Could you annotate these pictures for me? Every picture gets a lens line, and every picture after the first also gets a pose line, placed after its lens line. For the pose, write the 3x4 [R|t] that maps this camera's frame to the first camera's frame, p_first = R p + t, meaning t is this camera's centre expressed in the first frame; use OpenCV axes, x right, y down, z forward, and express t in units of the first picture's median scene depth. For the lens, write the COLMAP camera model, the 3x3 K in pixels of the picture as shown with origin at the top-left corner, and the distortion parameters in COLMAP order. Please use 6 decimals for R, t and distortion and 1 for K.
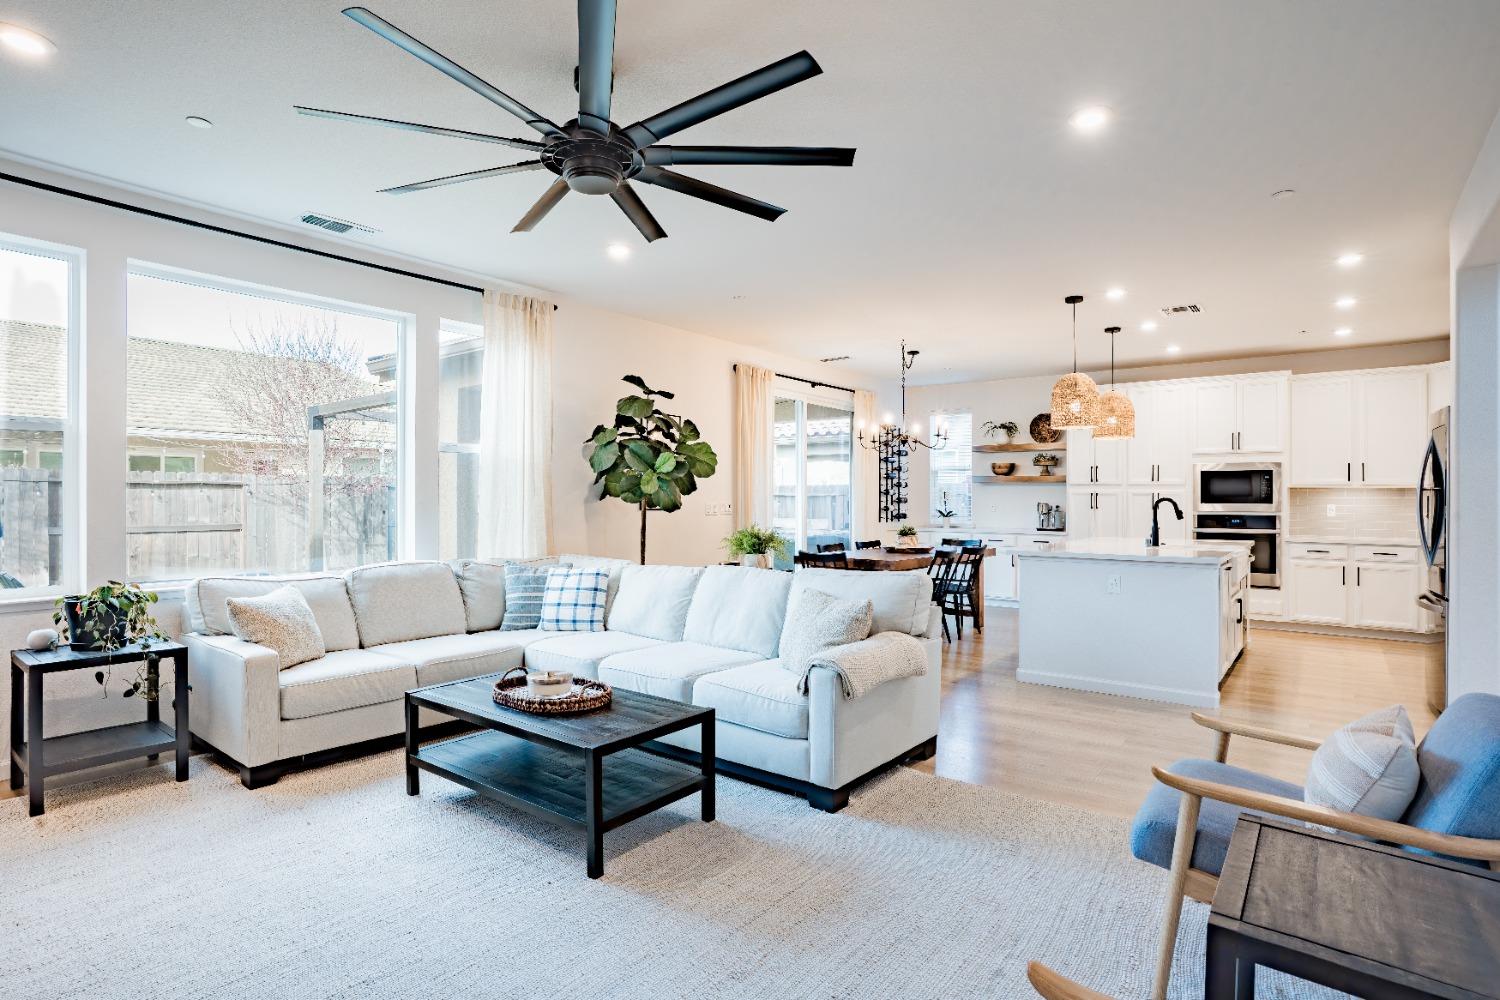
lens RADIAL K [[770.4, 0, 754.1], [0, 770.4, 499.5], [0, 0, 1]] dist [-0.086015, 0.041961]
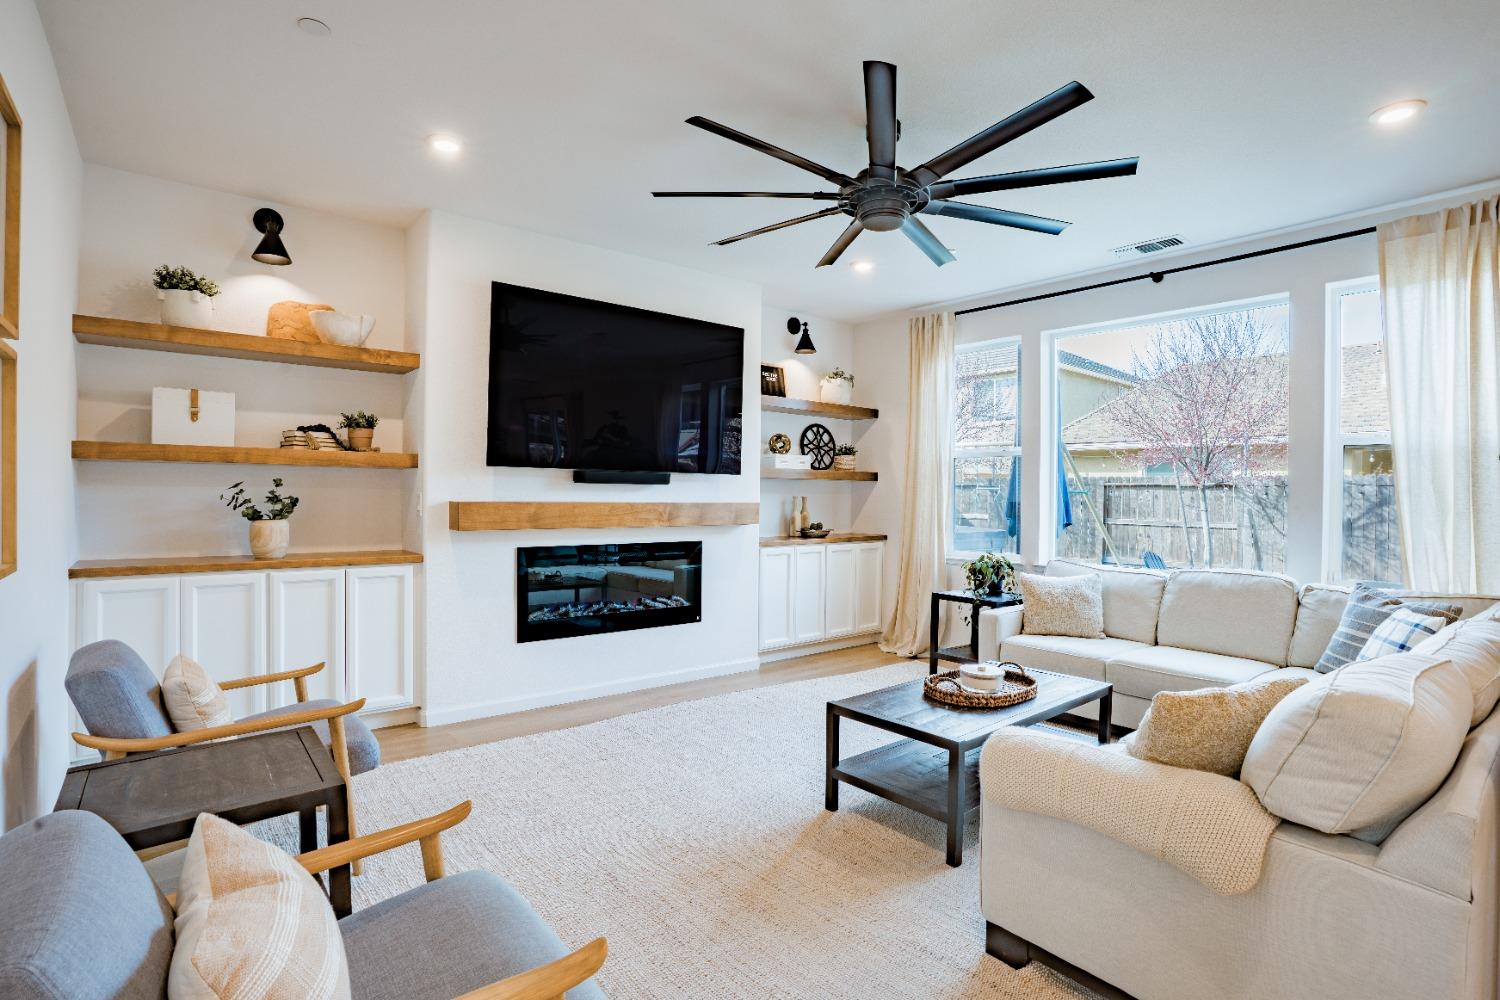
lens RADIAL K [[748.4, 0, 750.0], [0, 748.4, 500.0], [0, 0, 1]] dist [-0.095130, 0.054295]
pose [[-0.231213, 0.006218, -0.972883, 0.346778], [-0.014267, 0.999850, 0.009781, -0.003080], [0.972799, 0.016141, -0.231090, 0.406076]]
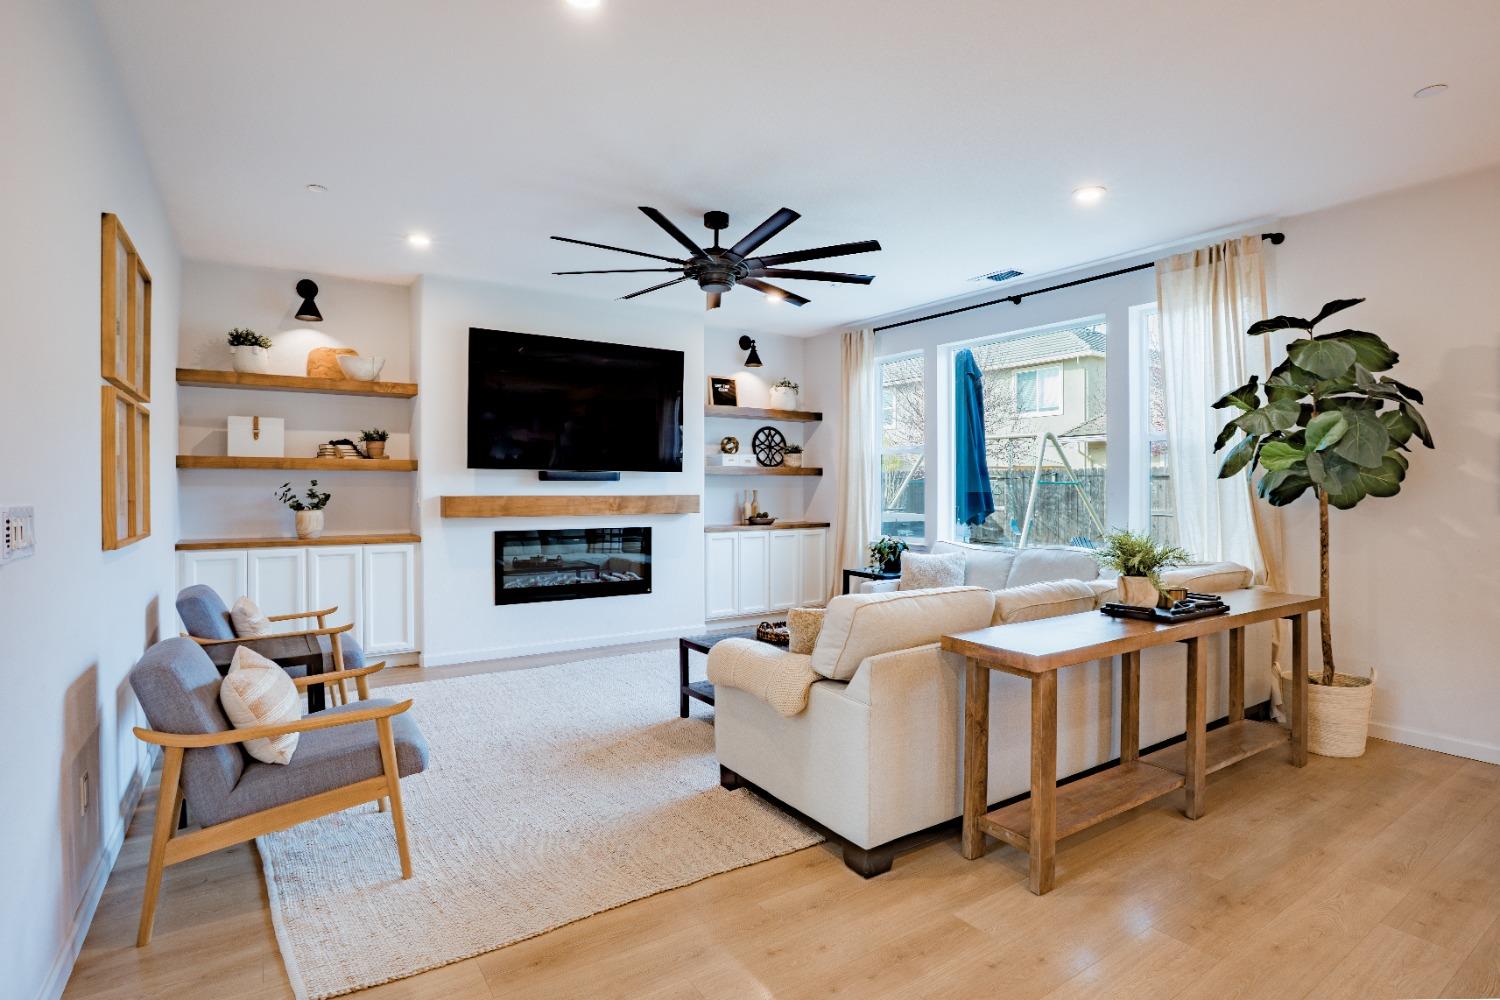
lens RADIAL K [[761.0, 0, 738.2], [0, 761.0, 498.7], [0, 0, 1]] dist [-0.115225, 0.090071]
pose [[-0.328785, 0.012205, -0.944326, 0.473248], [-0.003681, 0.999892, 0.014205, -0.001964], [0.944398, 0.008147, -0.328704, 0.596163]]
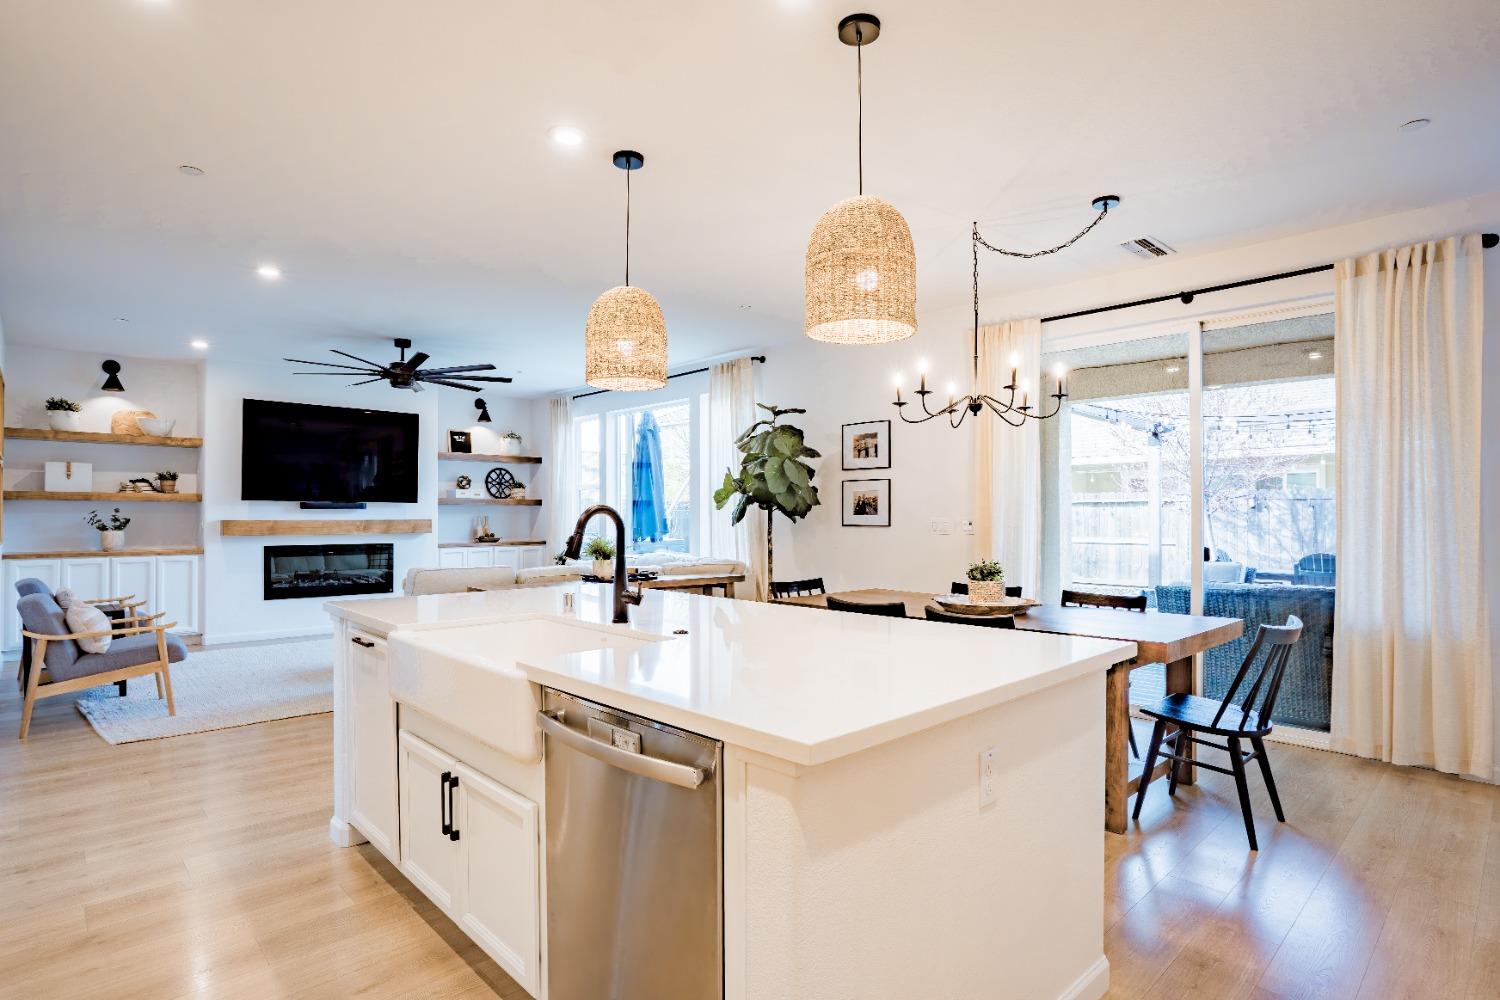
lens RADIAL K [[785.5, 0, 744.0], [0, 785.5, 511.7], [0, 0, 1]] dist [-0.085594, 0.046544]
pose [[-0.154562, -0.007734, -0.987953, 0.814095], [0.000236, 0.999969, -0.007865, 0.004328], [0.987983, -0.001448, -0.154555, 0.971368]]
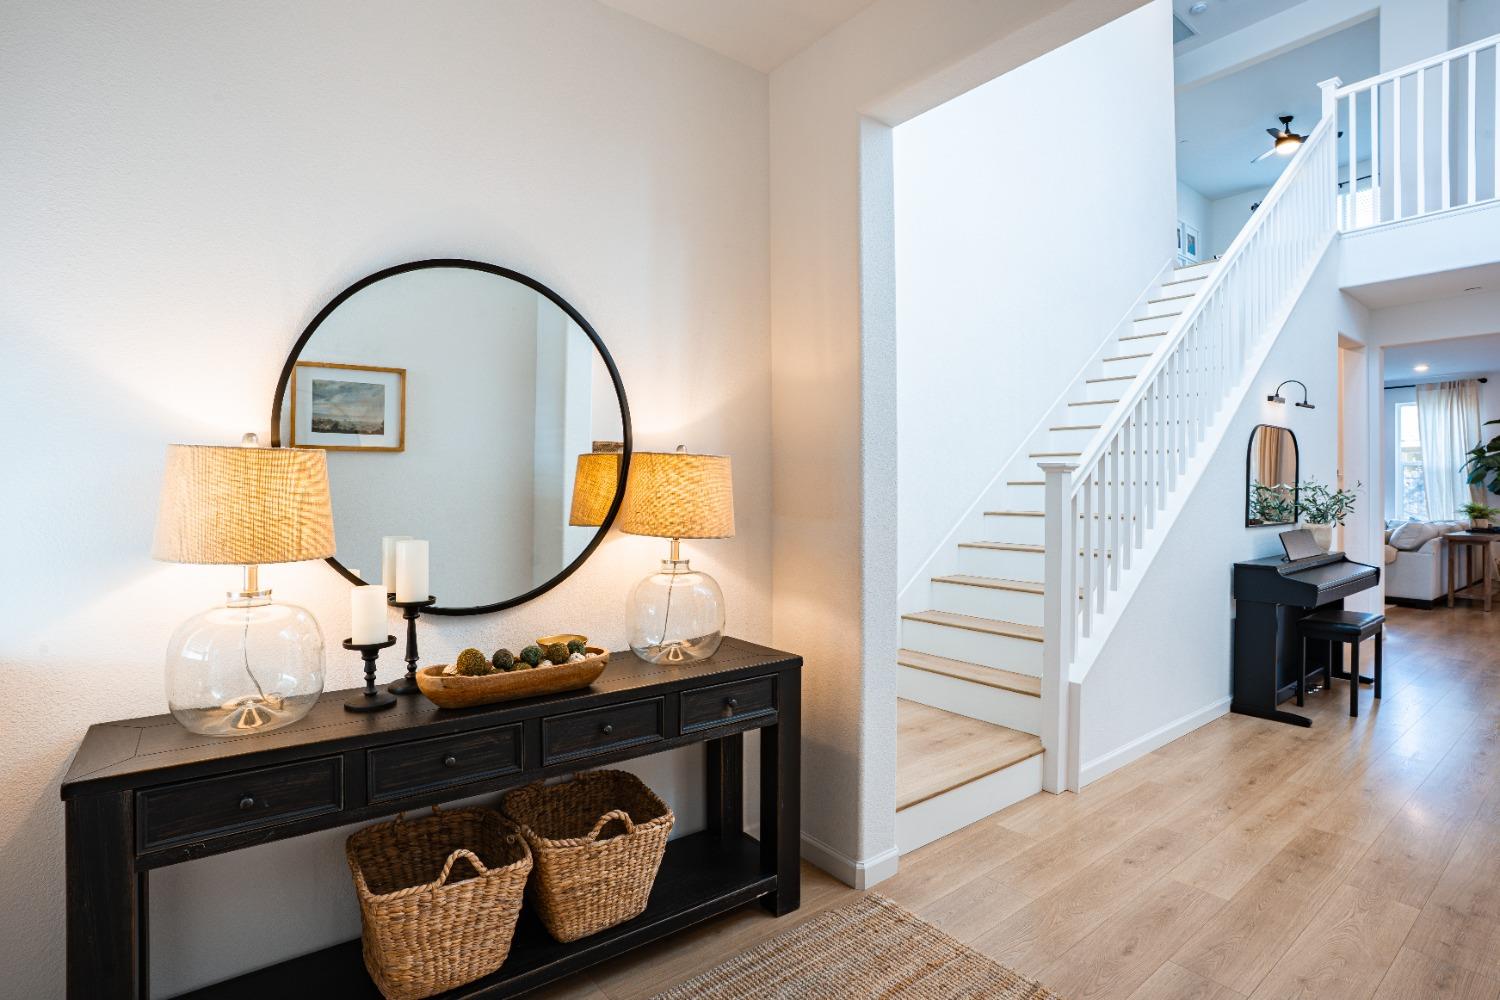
lens RADIAL K [[748.4, 0, 750.0], [0, 748.4, 500.0], [0, 0, 1]] dist [-0.095130, 0.054295]
pose [[-0.260576, 0.007966, -0.965420, 1.423958], [-0.000100, 0.999966, 0.008278, 0.007818], [0.965453, 0.002254, -0.260567, -0.162476]]
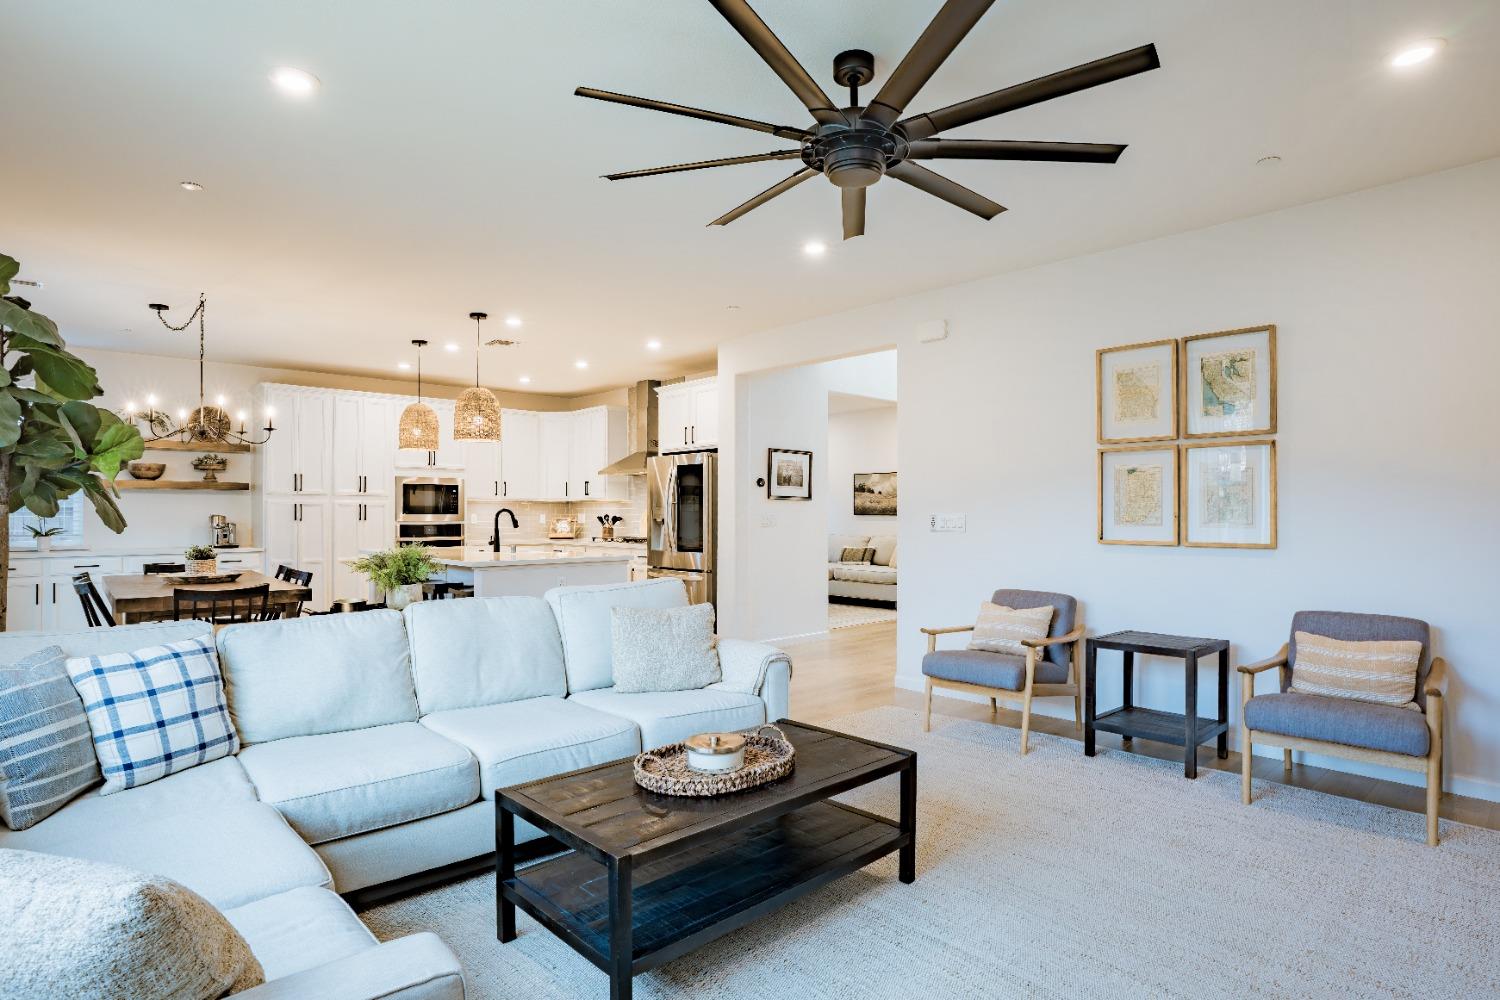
lens RADIAL K [[785.5, 0, 744.0], [0, 785.5, 511.7], [0, 0, 1]] dist [-0.085594, 0.046544]
pose [[0.158666, -0.001813, 0.987331, -0.469040], [0.001869, 0.999997, 0.001536, 0.001040], [-0.987331, 0.001602, 0.158669, 0.398755]]
